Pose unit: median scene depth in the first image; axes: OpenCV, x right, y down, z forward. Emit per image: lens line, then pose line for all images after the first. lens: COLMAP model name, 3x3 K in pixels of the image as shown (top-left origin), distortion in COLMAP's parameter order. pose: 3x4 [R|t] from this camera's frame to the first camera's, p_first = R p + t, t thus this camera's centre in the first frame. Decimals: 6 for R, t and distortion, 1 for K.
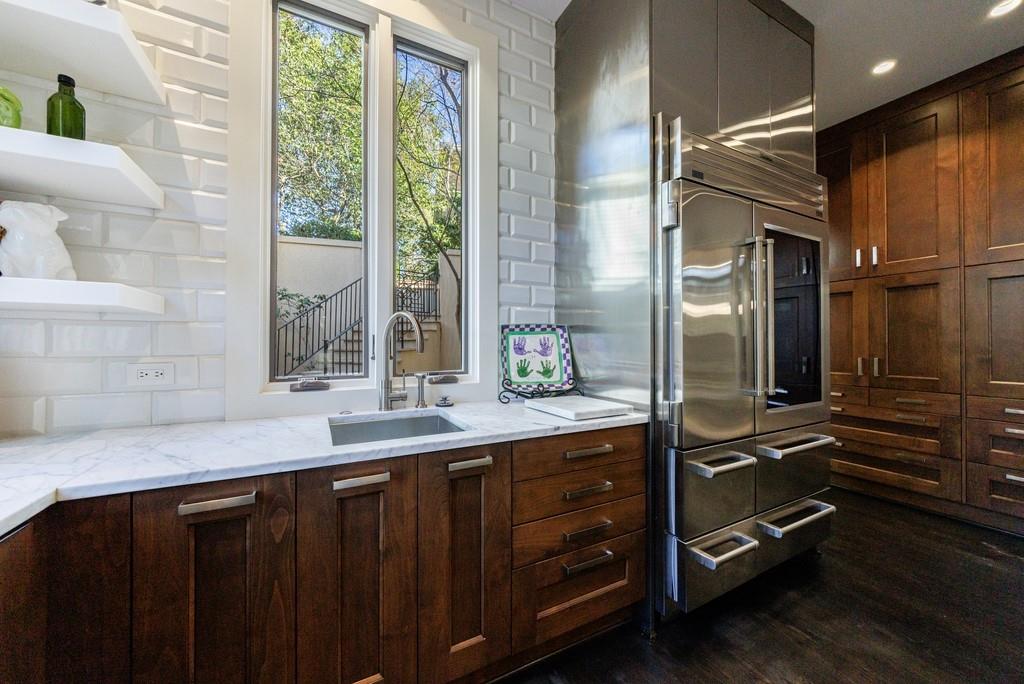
lens RADIAL K [[392.0, 0, 554.1], [0, 392.0, 341.7], [0, 0, 1]] dist [-0.001974, -0.000144]
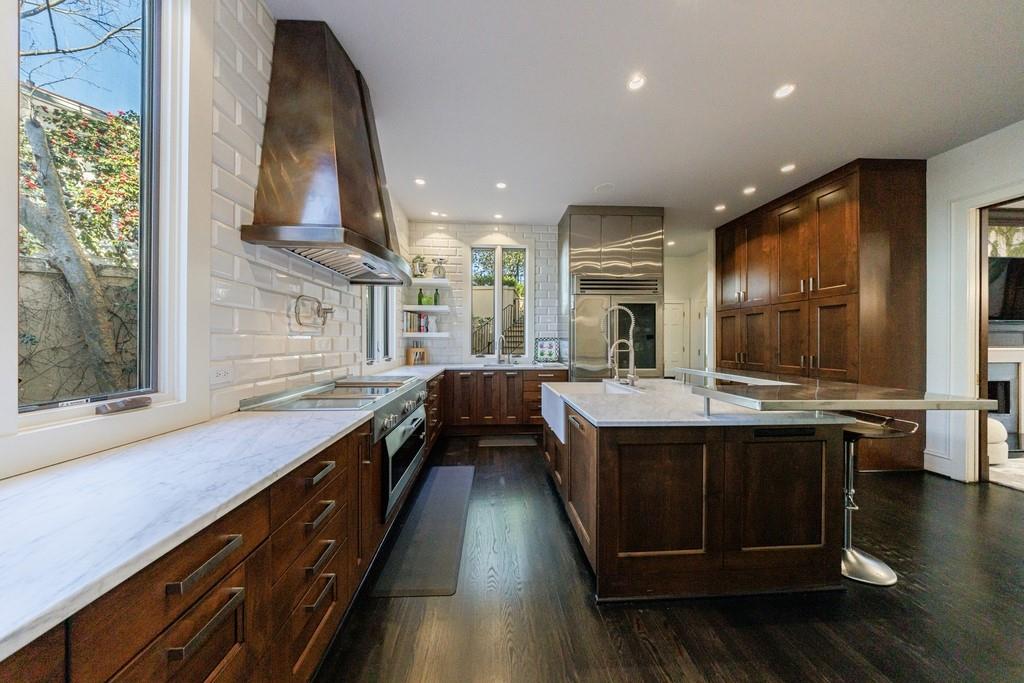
lens RADIAL K [[298.9, 0, 512.0], [0, 298.9, 341.5], [0, 0, 1]] dist [0.000339, 0.000042]
pose [[0.896516, -0.001777, -0.443007, 0.958998], [0.000502, 0.999995, -0.002997, -0.015845], [0.443010, 0.002465, 0.896513, -1.487400]]
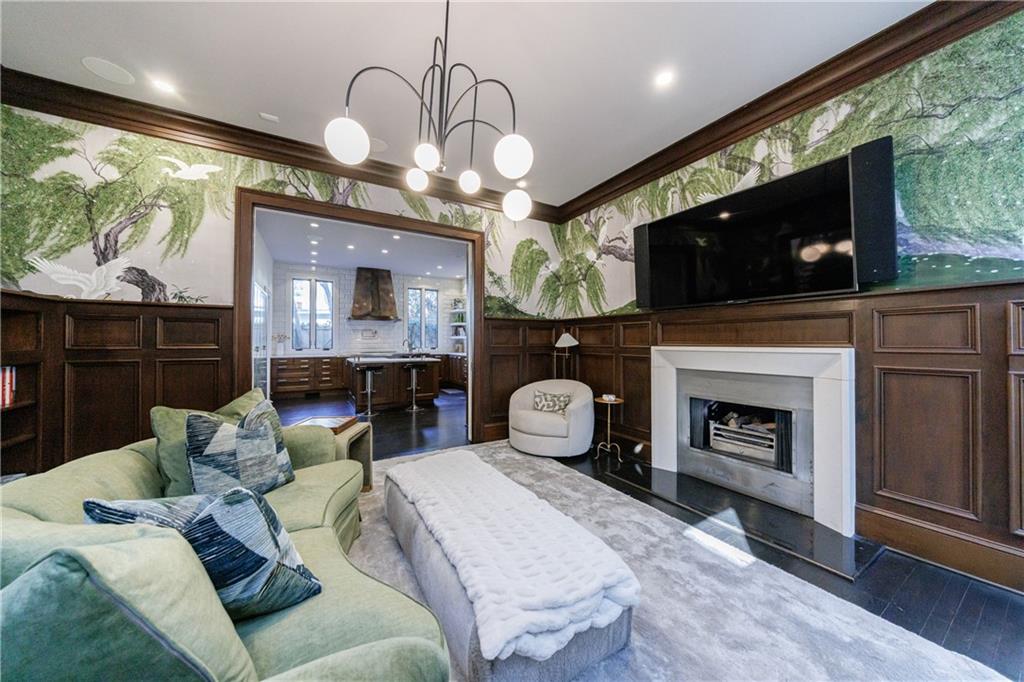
lens RADIAL K [[355.3, 0, 507.1], [0, 355.3, 338.7], [0, 0, 1]] dist [-0.003054, -0.000244]
pose [[-0.029543, -0.009569, -0.999518, 5.850218], [0.001820, 0.999952, -0.009627, 0.007673], [0.999562, -0.002104, -0.029524, 1.859287]]
